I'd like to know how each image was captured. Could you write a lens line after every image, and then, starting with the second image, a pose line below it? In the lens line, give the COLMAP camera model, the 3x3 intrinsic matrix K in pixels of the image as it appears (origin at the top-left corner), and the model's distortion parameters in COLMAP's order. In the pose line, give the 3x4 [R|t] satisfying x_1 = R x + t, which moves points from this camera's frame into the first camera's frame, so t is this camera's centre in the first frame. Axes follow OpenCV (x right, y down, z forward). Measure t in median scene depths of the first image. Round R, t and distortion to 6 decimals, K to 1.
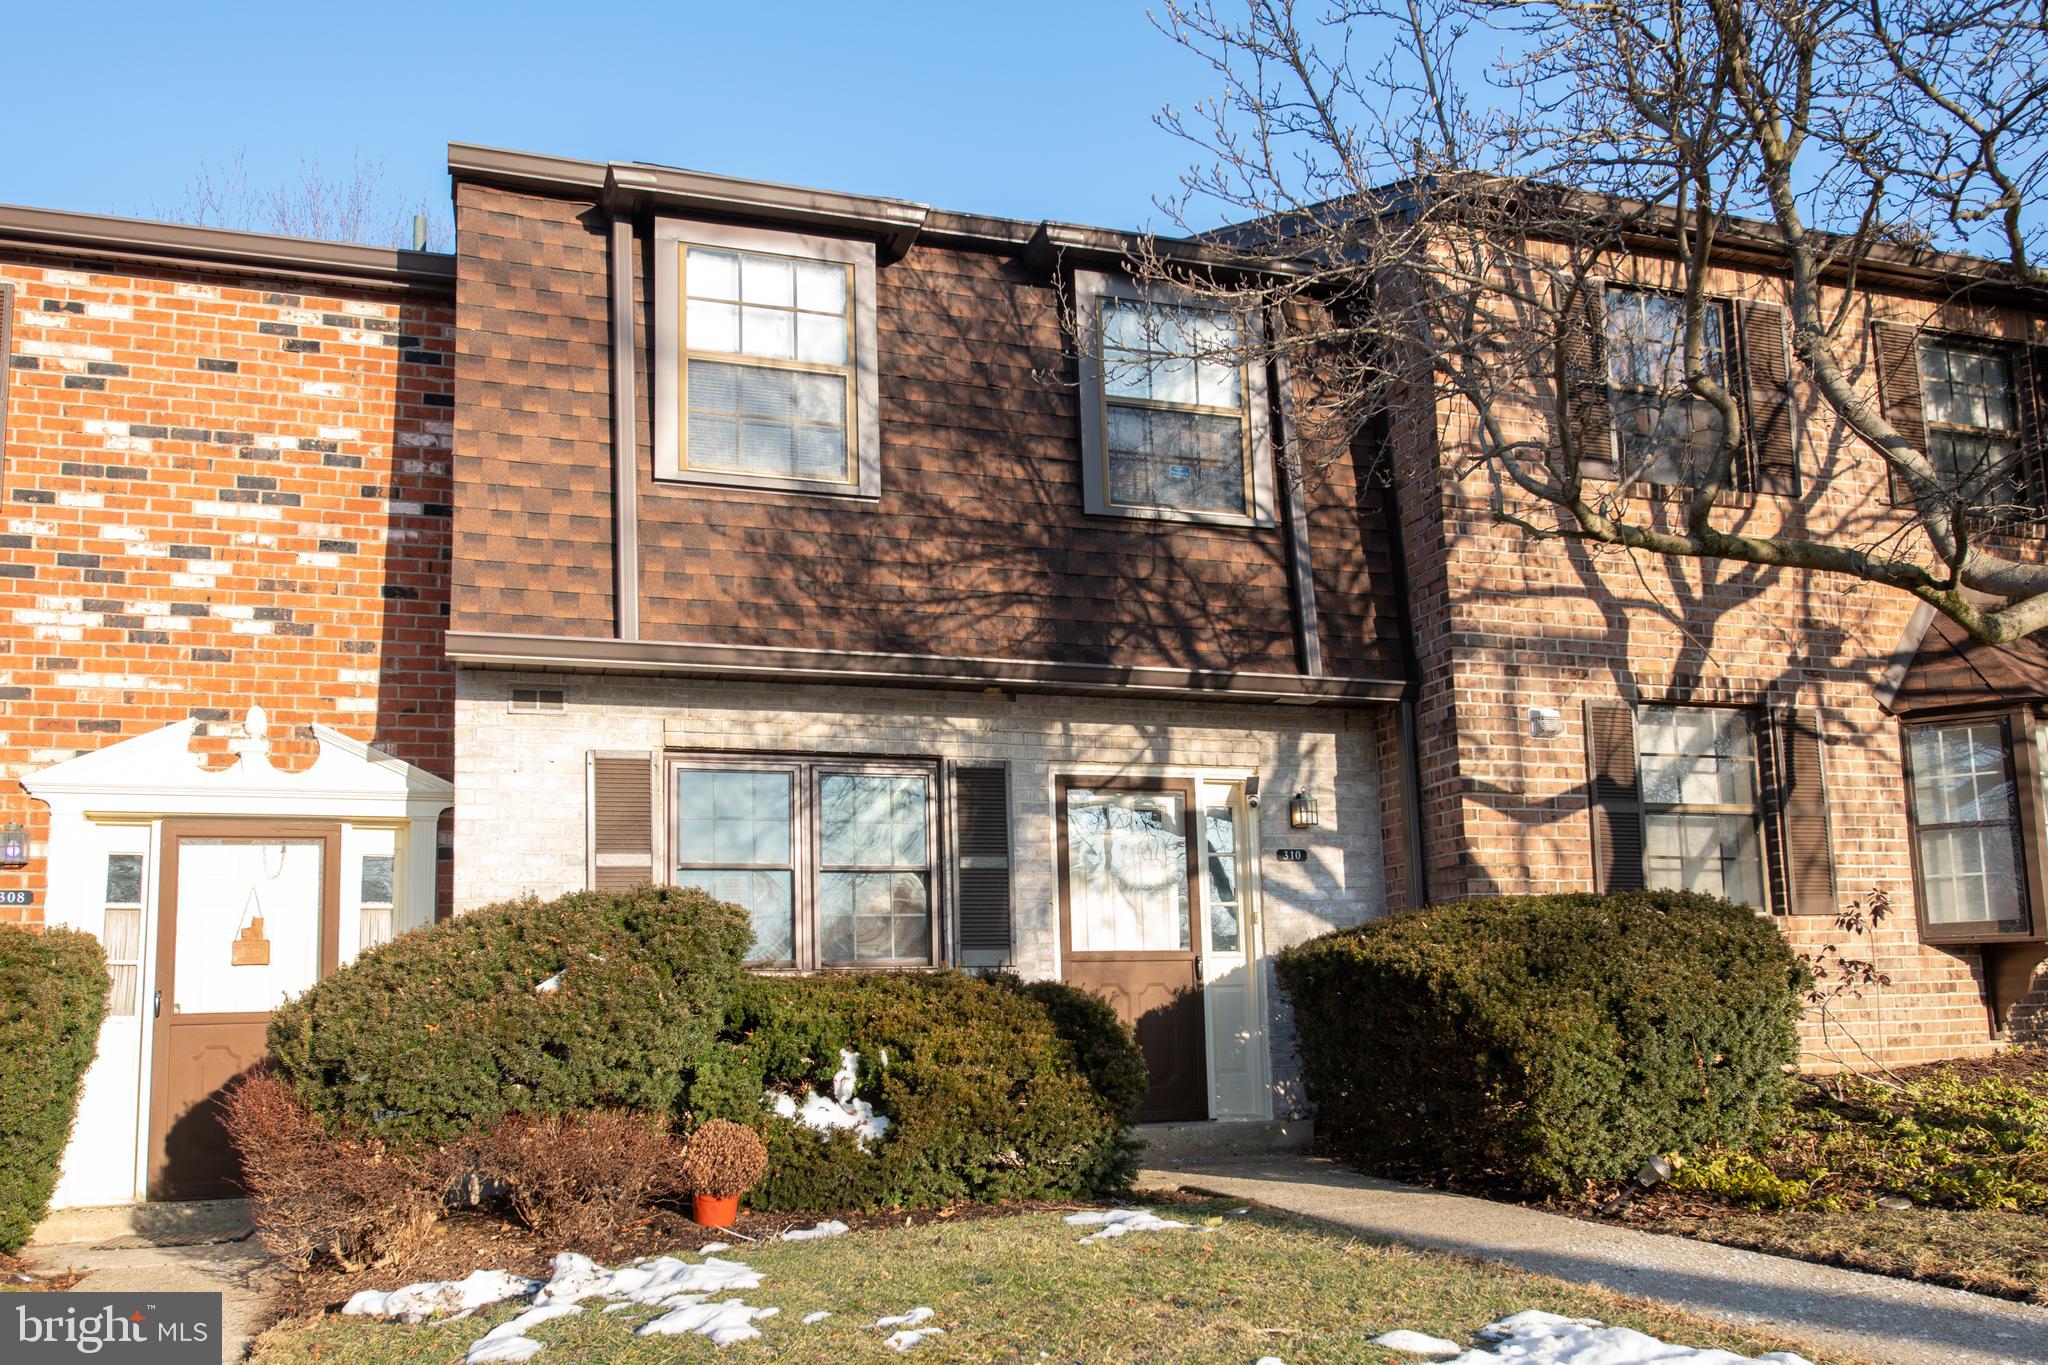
lens RADIAL K [[1482.5, 0, 1023.2], [0, 1482.5, 746.5], [0, 0, 1]] dist [-0.003934, 0.005602]
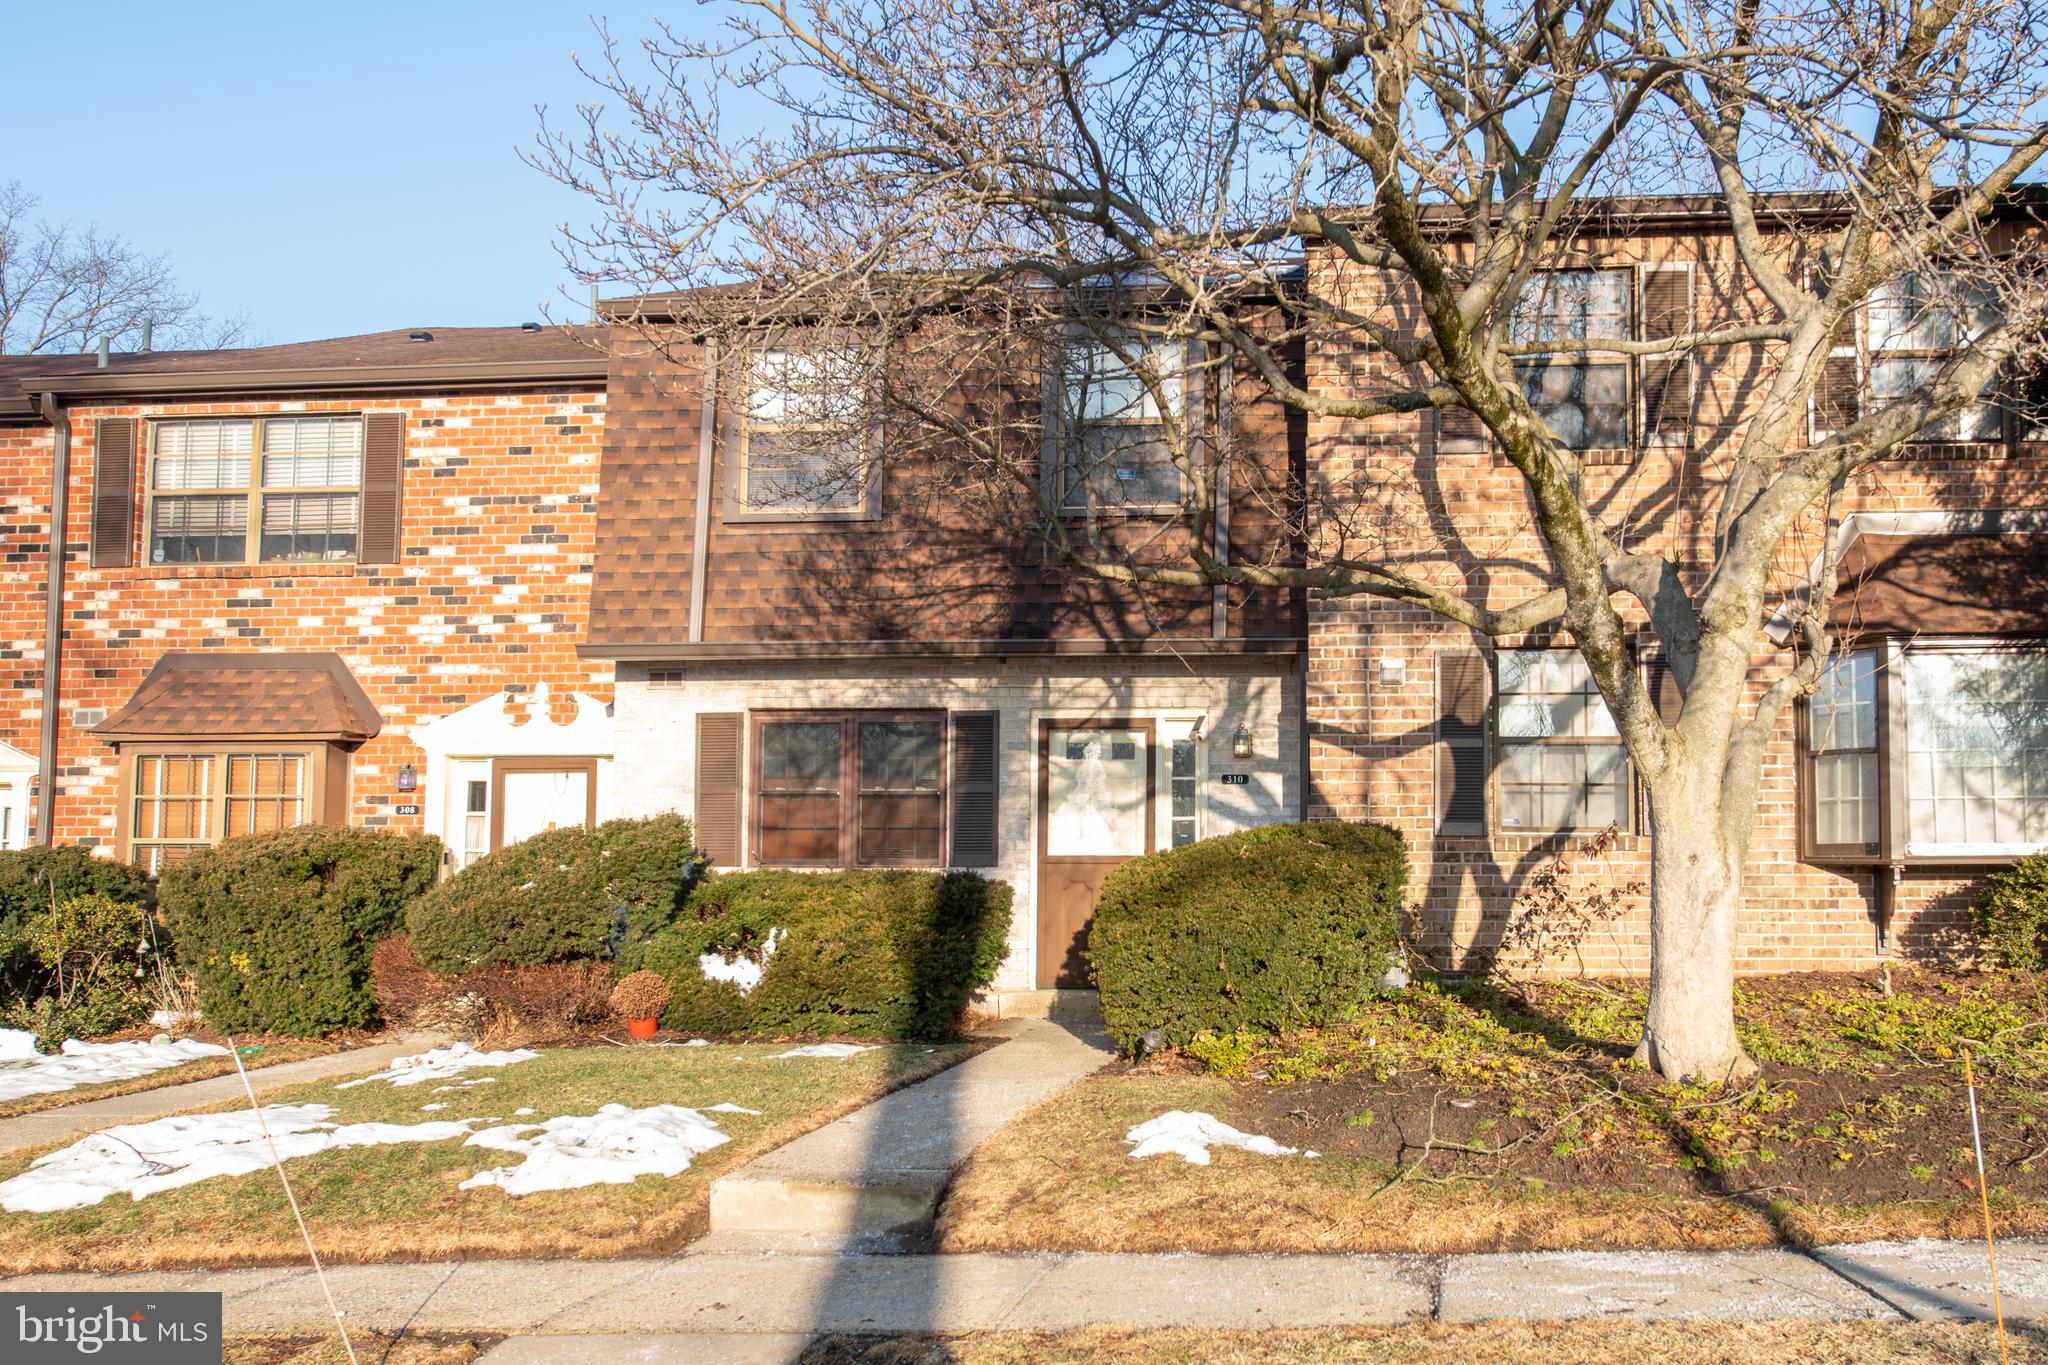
lens RADIAL K [[1411.5, 0, 1024.0], [0, 1411.5, 682.5], [0, 0, 1]] dist [-0.002529, -0.001210]
pose [[0.929353, -0.026222, -0.368260, 0.466089], [0.042393, 0.998456, 0.035889, -0.057848], [0.366750, -0.048965, 0.929030, -0.147414]]
